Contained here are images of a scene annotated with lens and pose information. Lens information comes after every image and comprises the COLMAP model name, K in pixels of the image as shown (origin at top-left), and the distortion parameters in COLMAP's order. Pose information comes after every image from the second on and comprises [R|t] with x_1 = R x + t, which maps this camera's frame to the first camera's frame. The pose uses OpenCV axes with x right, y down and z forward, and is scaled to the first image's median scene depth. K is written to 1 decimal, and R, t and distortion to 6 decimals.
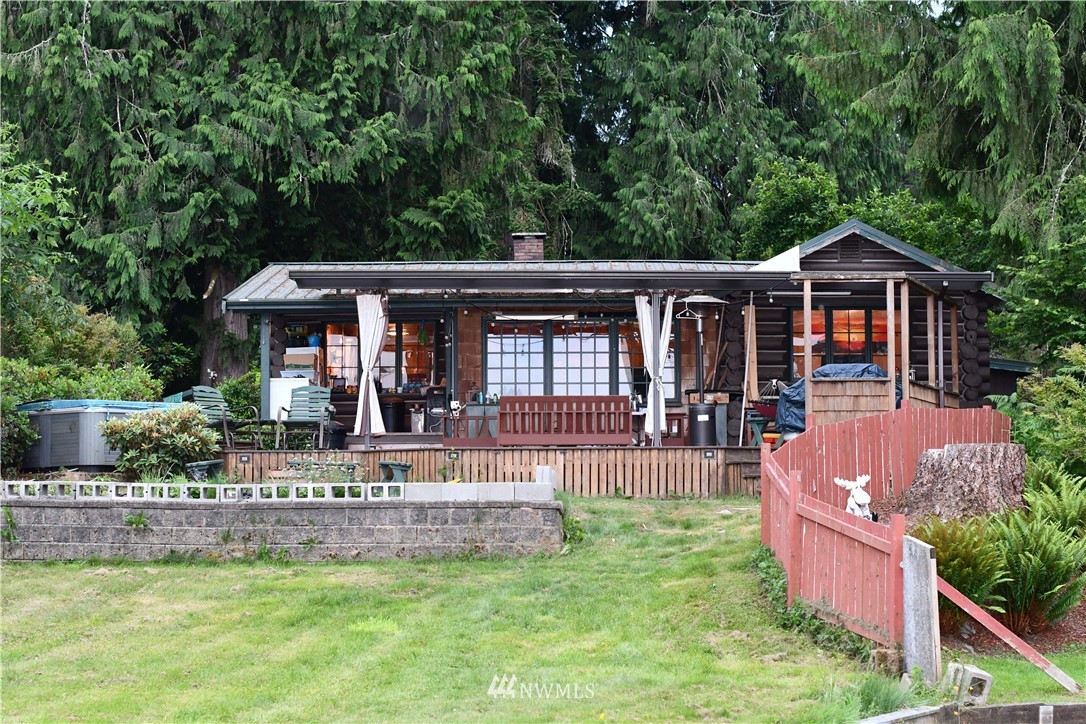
lens RADIAL K [[2248.3, 0, 543.0], [0, 2248.3, 362.0], [0, 0, 1]] dist [-0.209071, 0.379052]
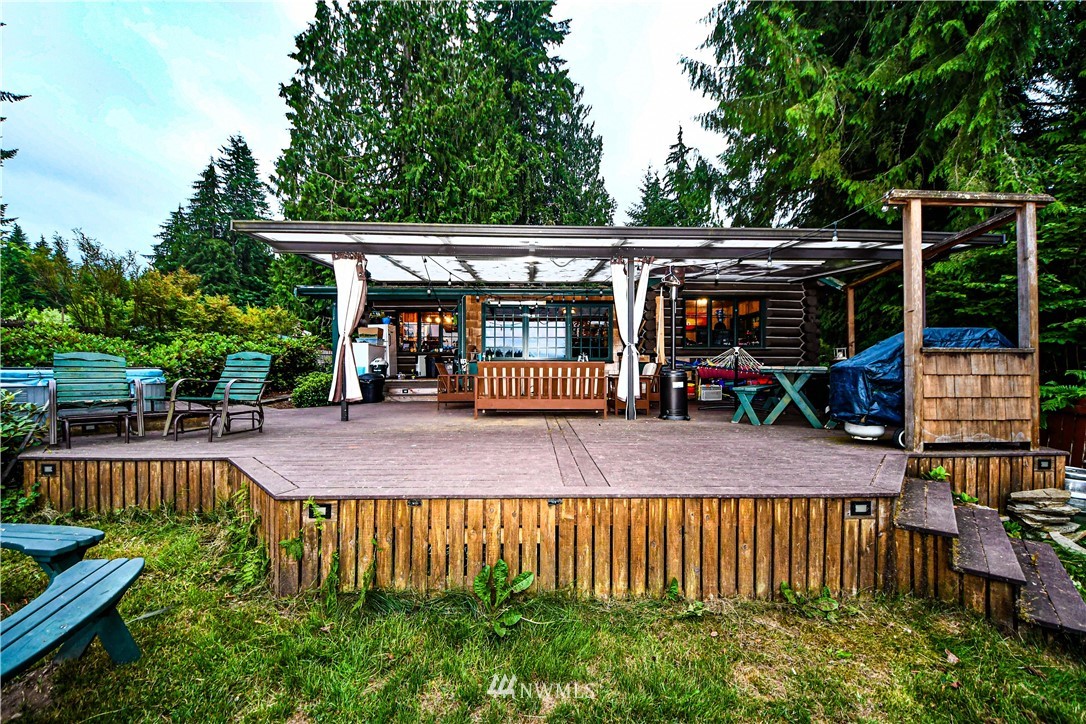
lens RADIAL K [[431.9, 0, 543.0], [0, 431.9, 362.0], [0, 0, 1]] dist [-0.001963, -0.000228]
pose [[0.999135, 0.004023, 0.041394, 0.002426], [-0.006111, 0.998709, 0.050425, 0.005424], [-0.041137, -0.050635, 0.997870, 0.838608]]
